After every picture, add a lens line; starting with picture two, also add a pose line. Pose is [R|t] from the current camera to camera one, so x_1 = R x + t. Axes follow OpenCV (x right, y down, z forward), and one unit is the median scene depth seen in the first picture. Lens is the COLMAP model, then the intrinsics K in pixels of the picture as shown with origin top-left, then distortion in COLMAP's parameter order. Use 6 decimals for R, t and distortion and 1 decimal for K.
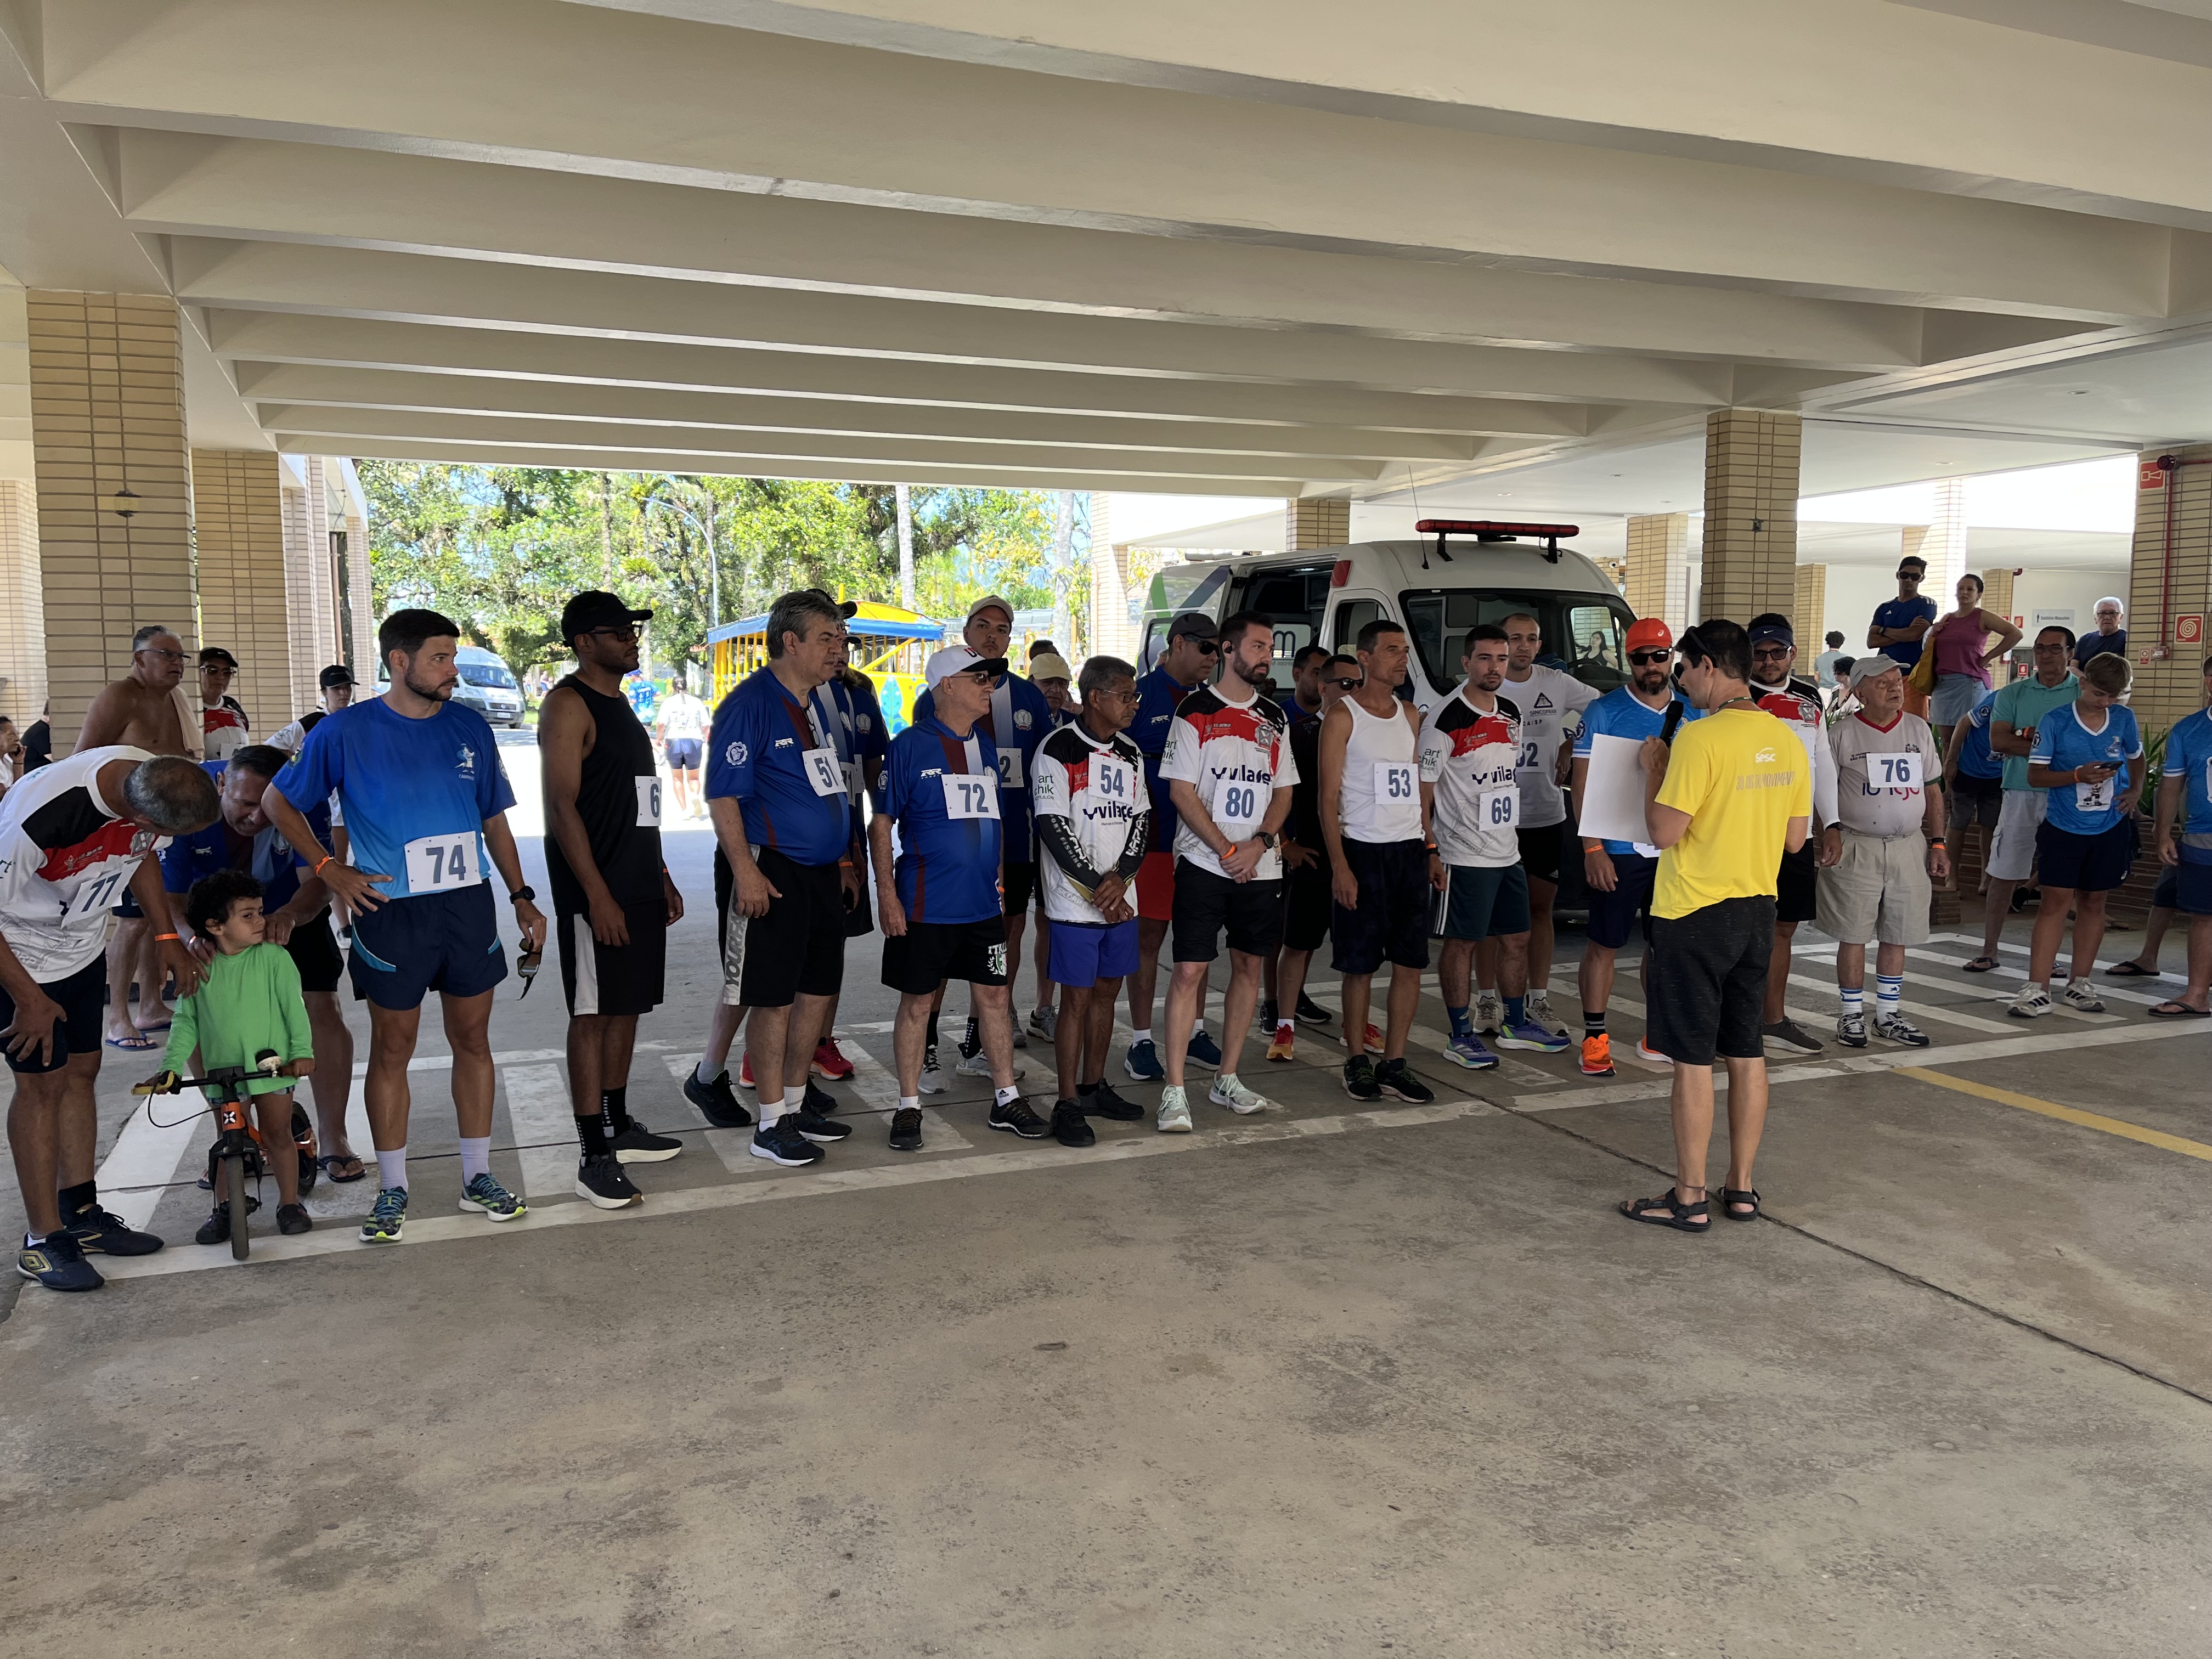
lens RADIAL K [[1651.5, 0, 1119.7], [0, 1651.5, 830.3], [0, 0, 1]] dist [0.056879, -0.071462]
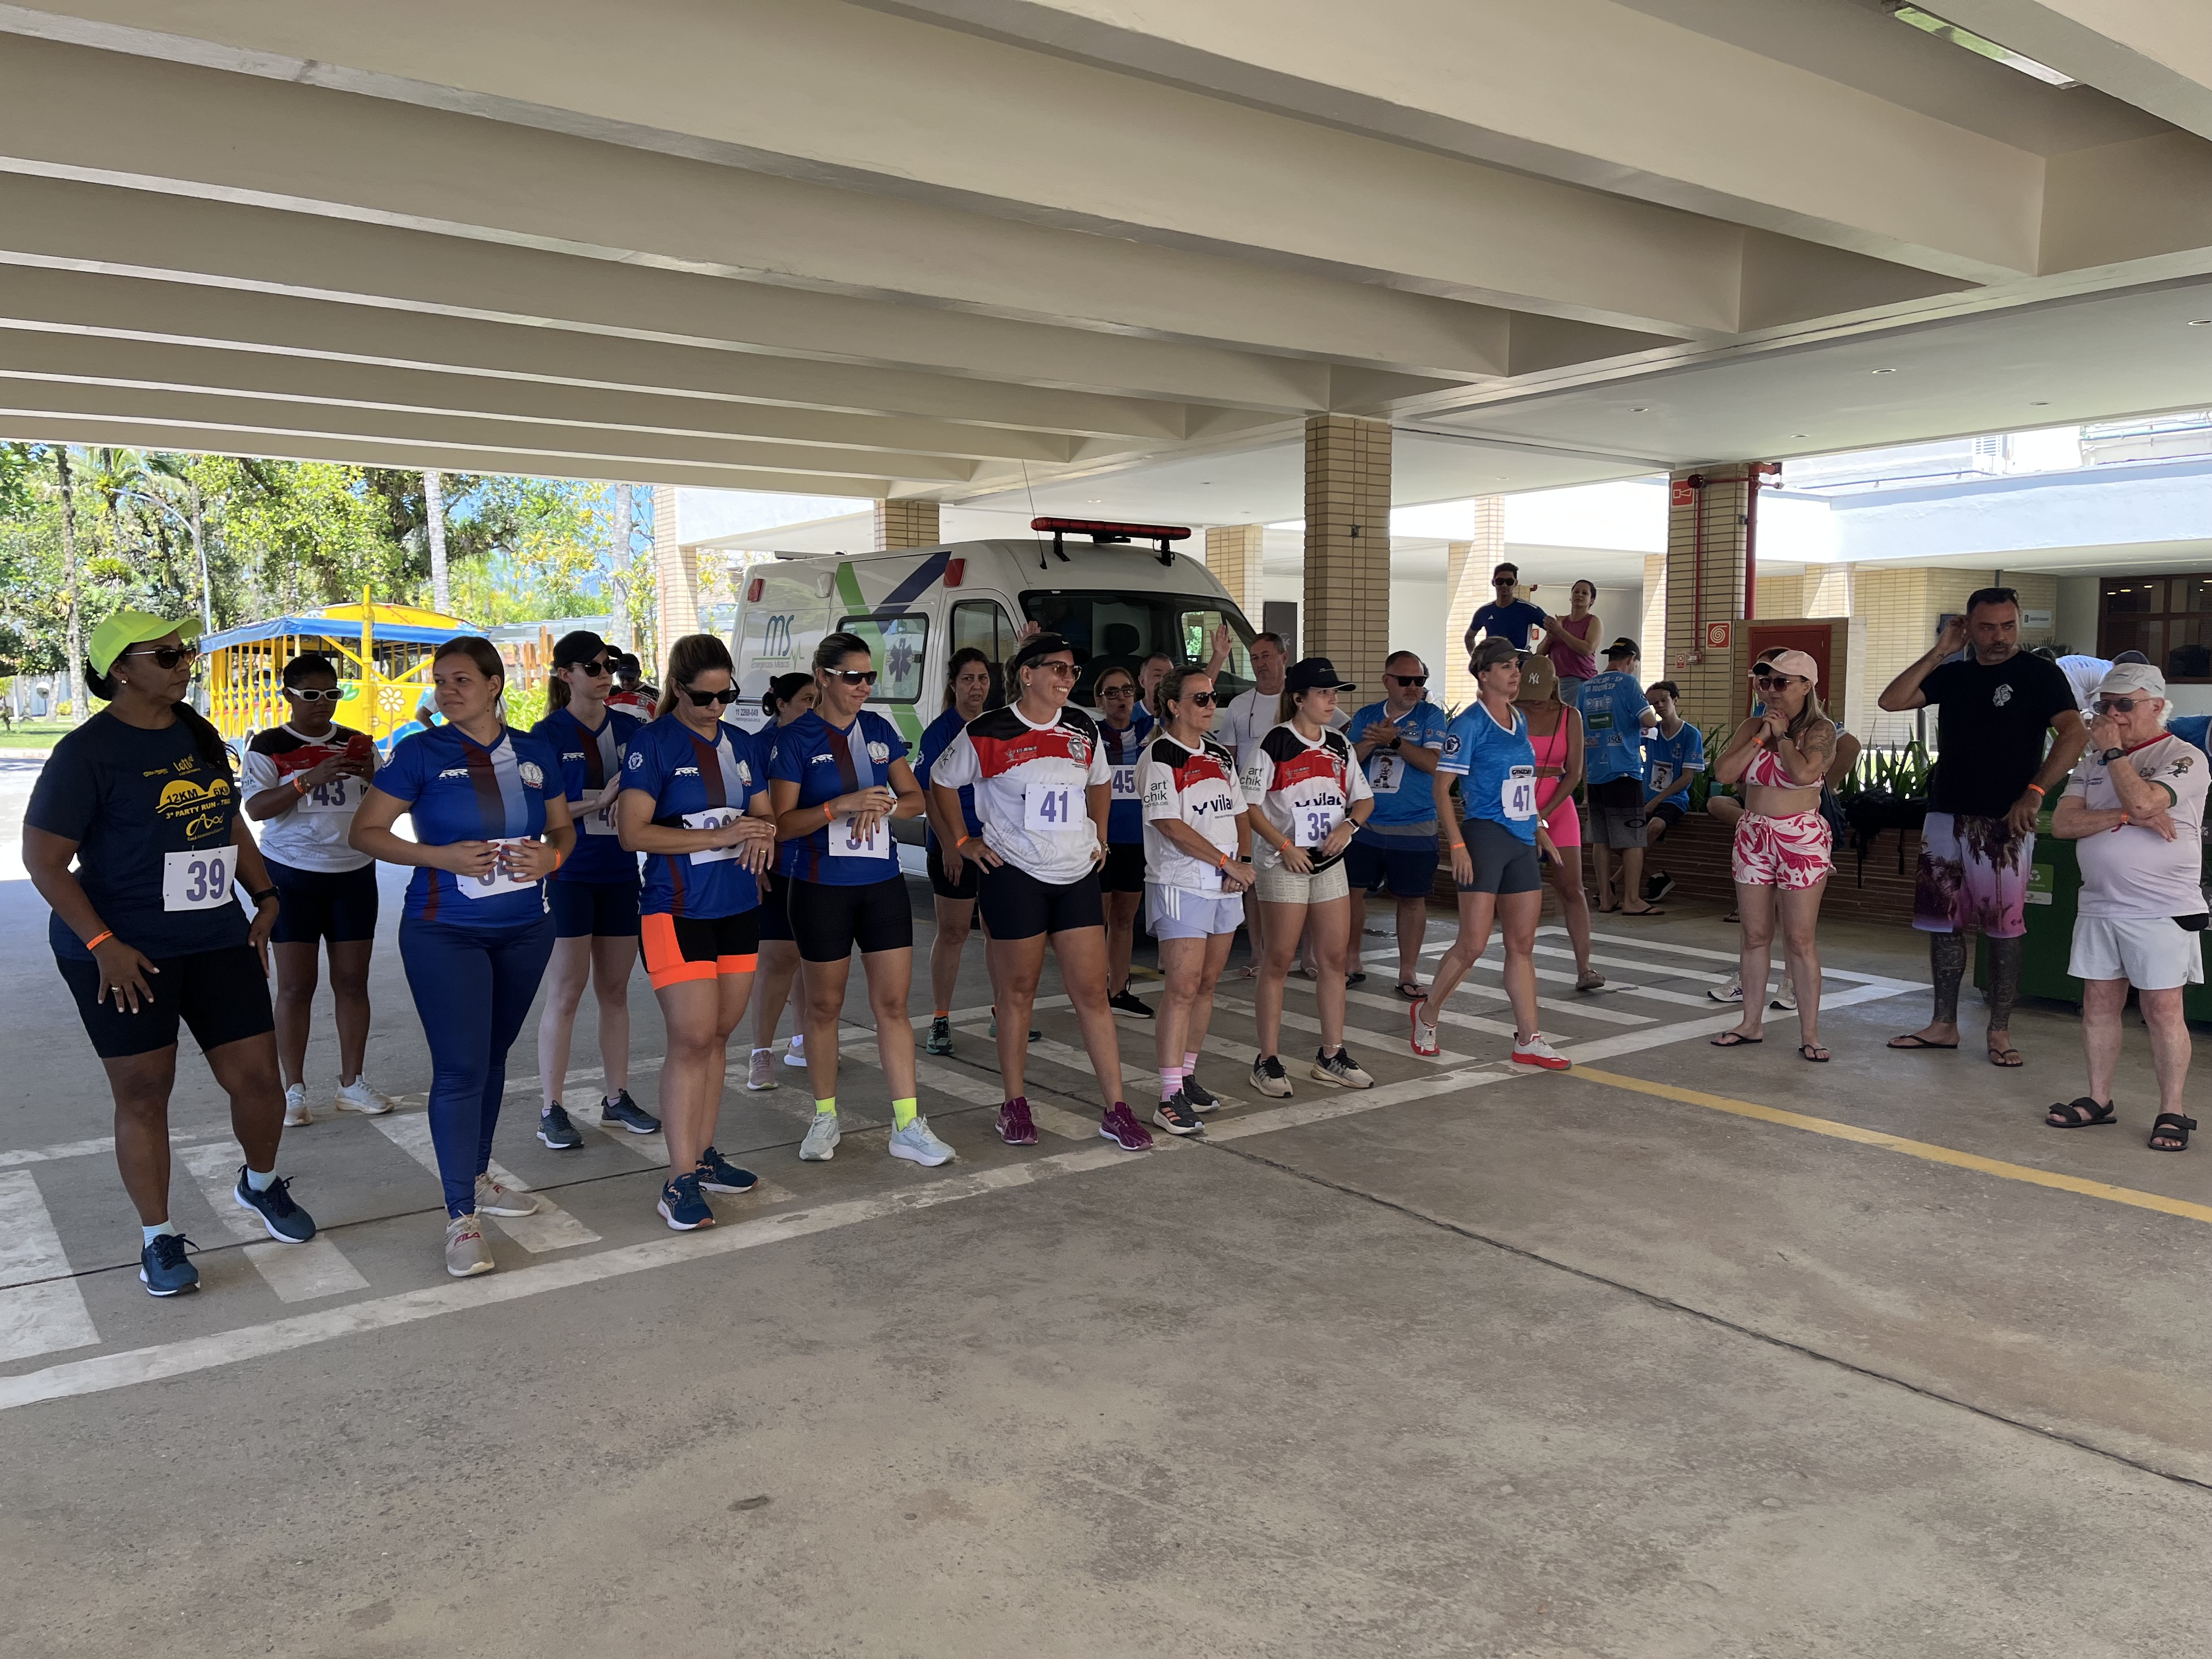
lens RADIAL K [[1660.0, 0, 1097.1], [0, 1660.0, 826.6], [0, 0, 1]] dist [0.052658, -0.047094]
pose [[0.969318, -0.026751, 0.244350, -0.048616], [0.029297, 0.999548, -0.006789, -0.002529], [-0.244058, 0.013739, 0.969663, 0.126623]]
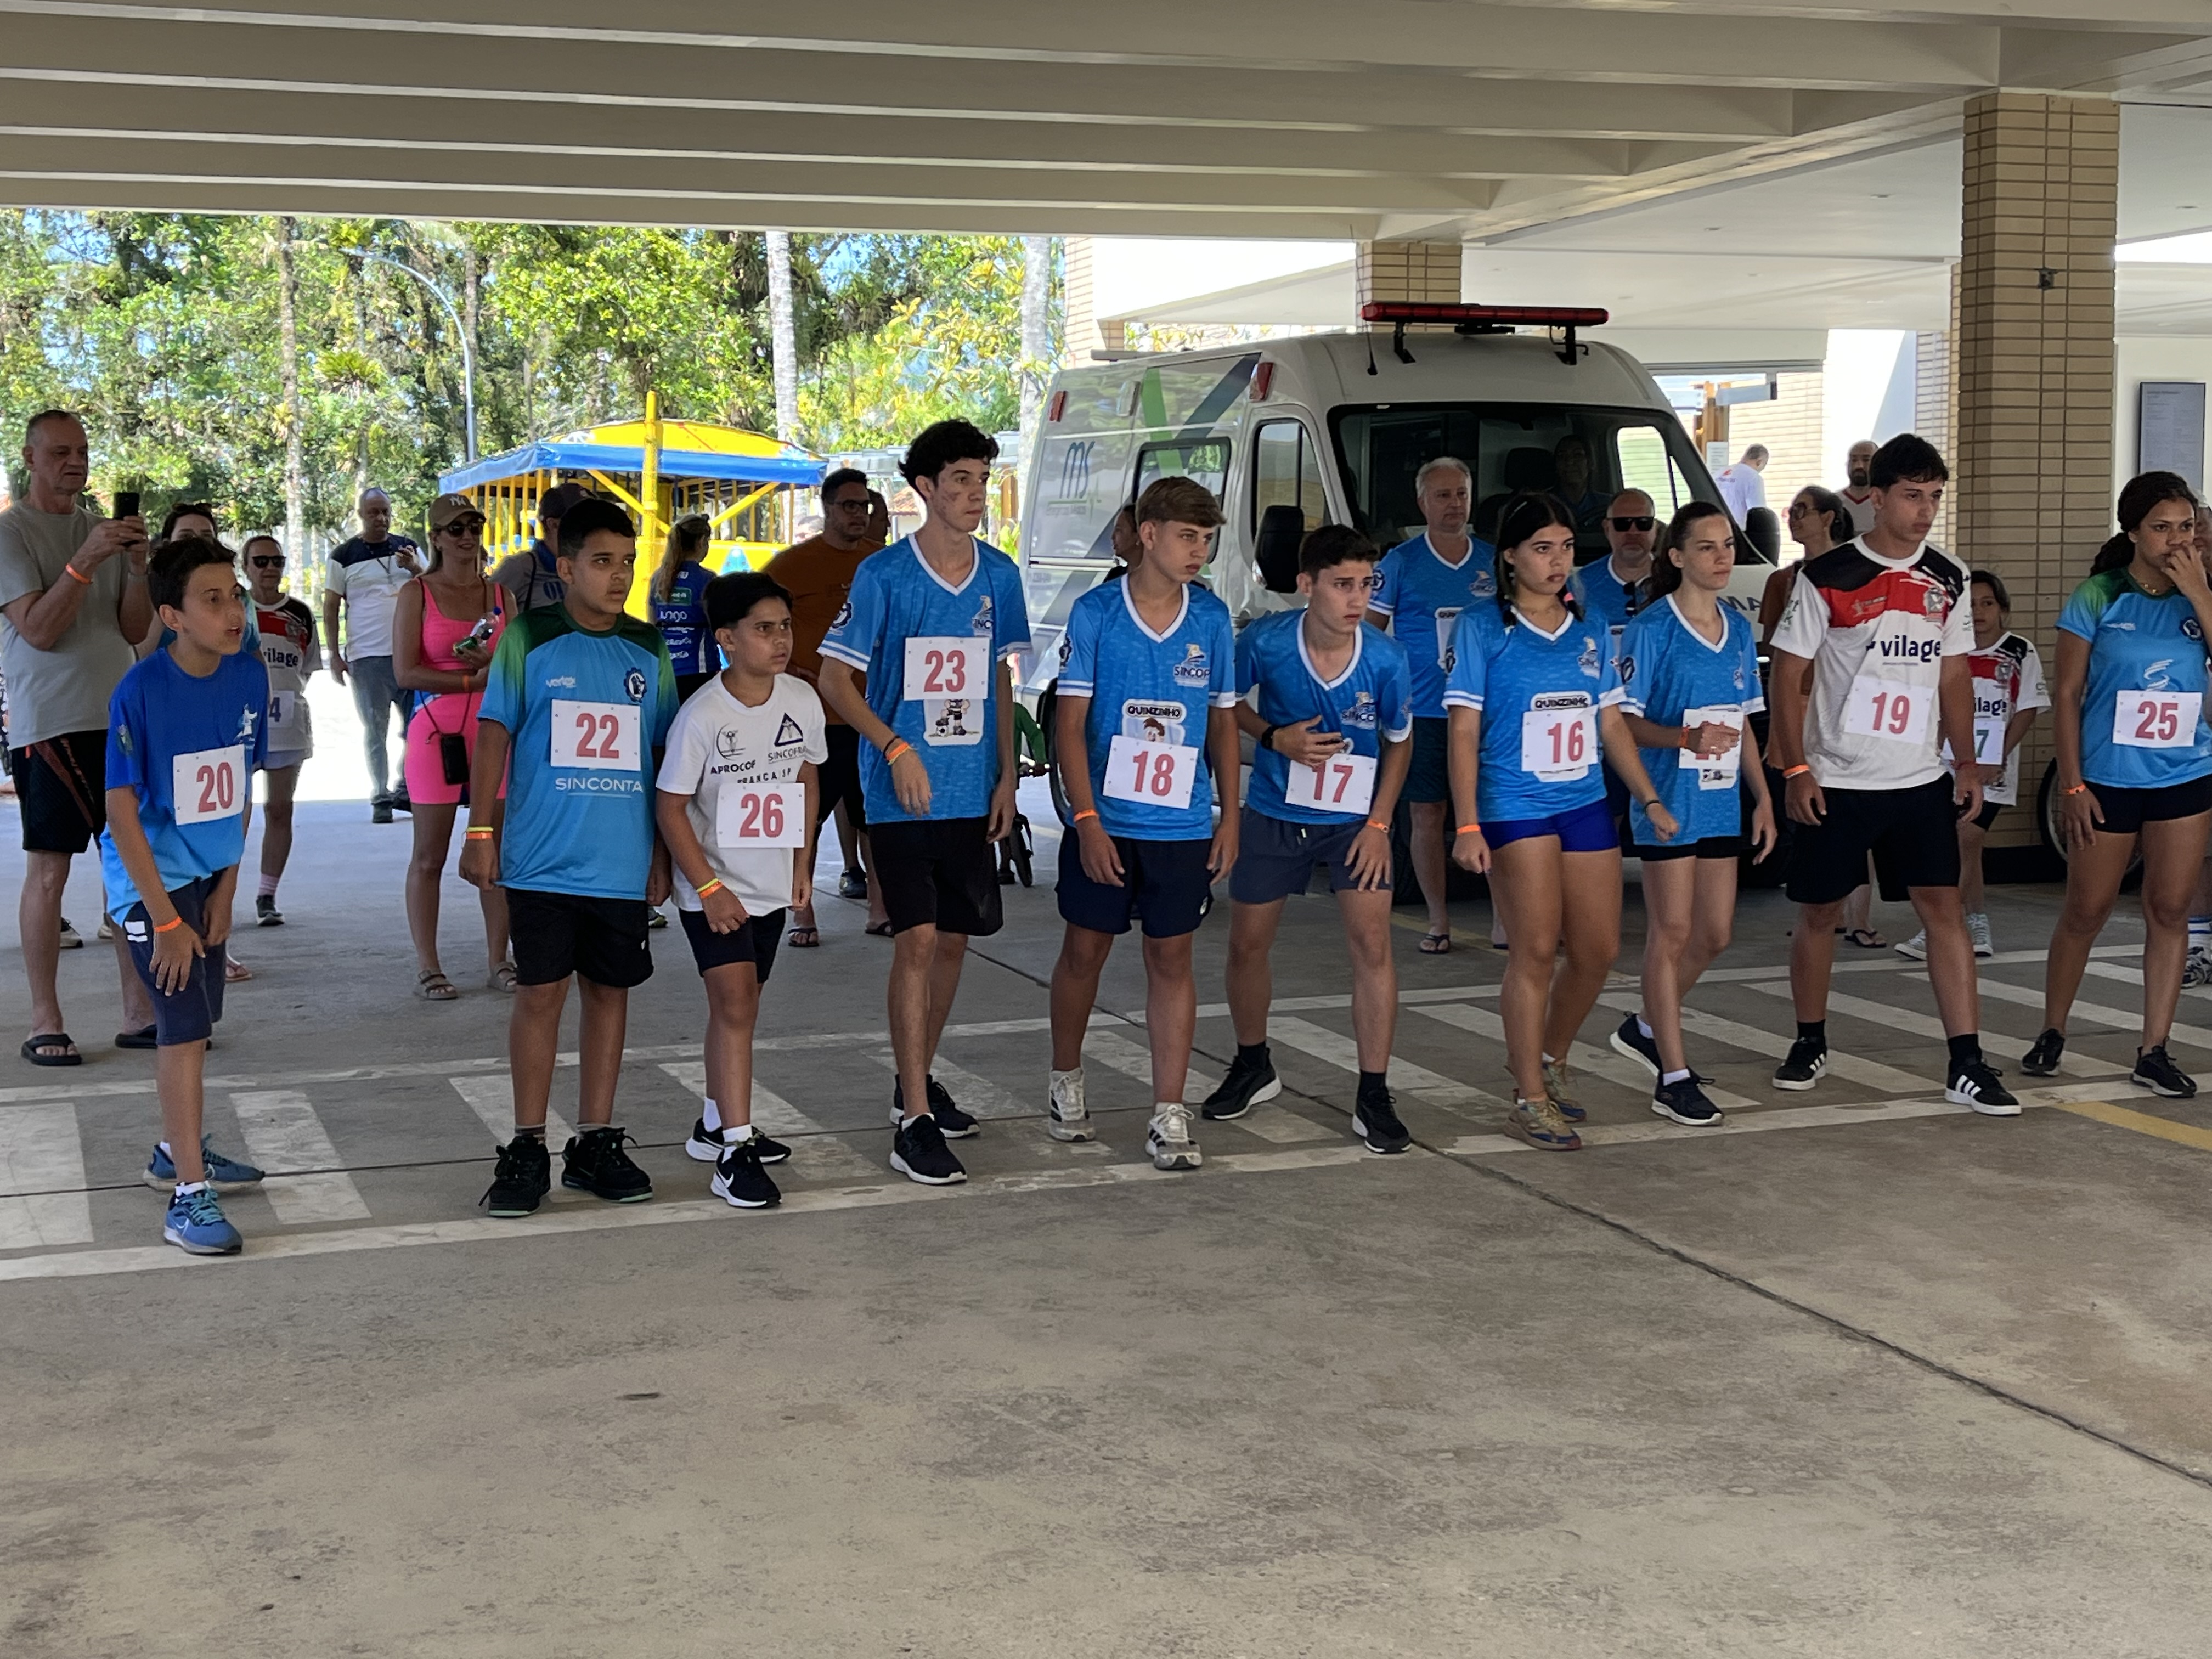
lens RADIAL K [[2922.6, 0, 1089.2], [0, 2922.6, 821.0], [0, 0, 1]] dist [0.131939, -0.379655]
pose [[0.999157, -0.006947, -0.040457, 0.158397], [0.006903, 0.999975, -0.001221, 0.036901], [0.040464, 0.000941, 0.999181, -0.240149]]
